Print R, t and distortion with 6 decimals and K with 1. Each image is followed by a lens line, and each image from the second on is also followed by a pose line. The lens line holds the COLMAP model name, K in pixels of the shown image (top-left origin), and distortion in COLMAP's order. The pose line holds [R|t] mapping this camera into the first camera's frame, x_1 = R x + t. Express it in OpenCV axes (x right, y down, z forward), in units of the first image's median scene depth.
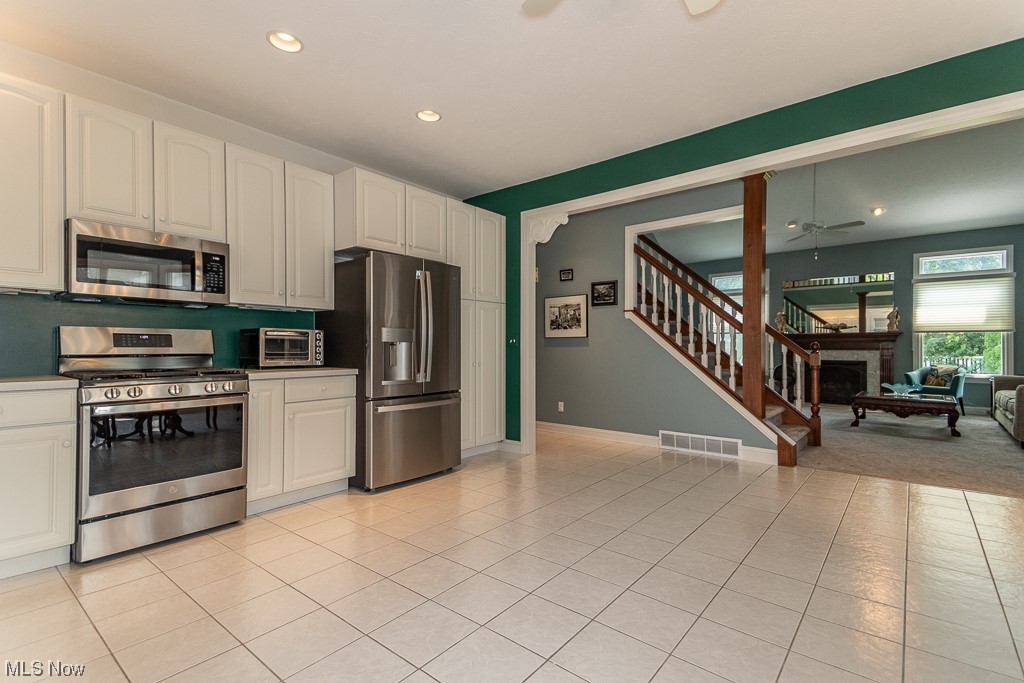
lens RADIAL K [[467.7, 0, 514.6], [0, 467.7, 349.4], [0, 0, 1]] dist [0.011017, -0.004011]
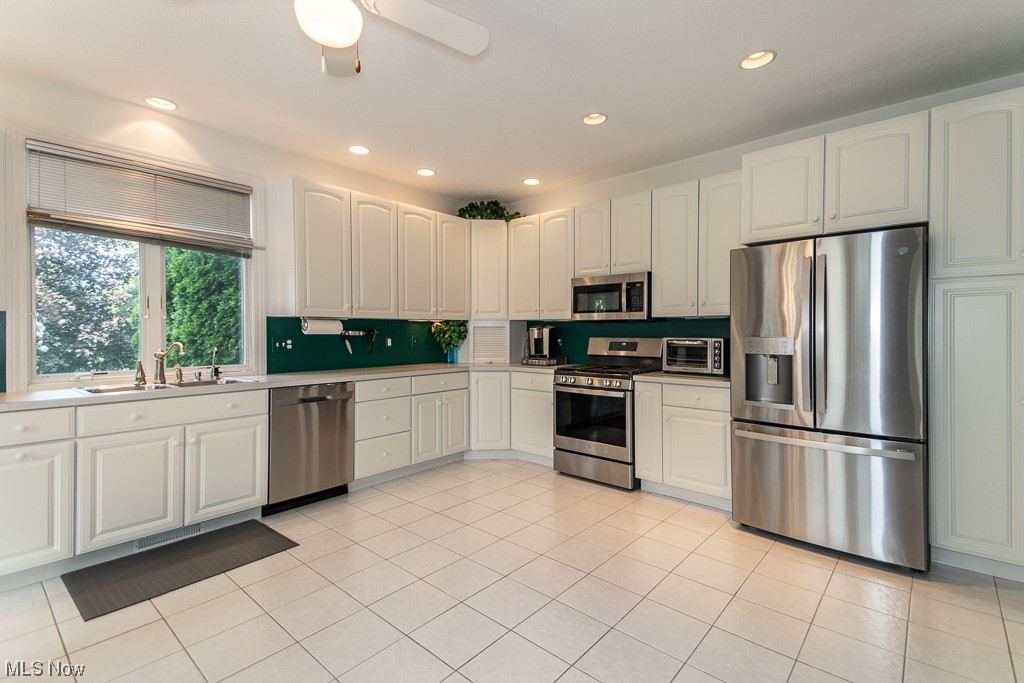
lens RADIAL K [[467.7, 0, 513.3], [0, 467.7, 334.8], [0, 0, 1]] dist [0.011017, -0.004011]
pose [[-0.070944, 0.002452, -0.997477, 0.652565], [-0.004596, 0.999986, 0.002785, -0.054535], [0.997470, 0.004782, -0.070931, 0.709389]]
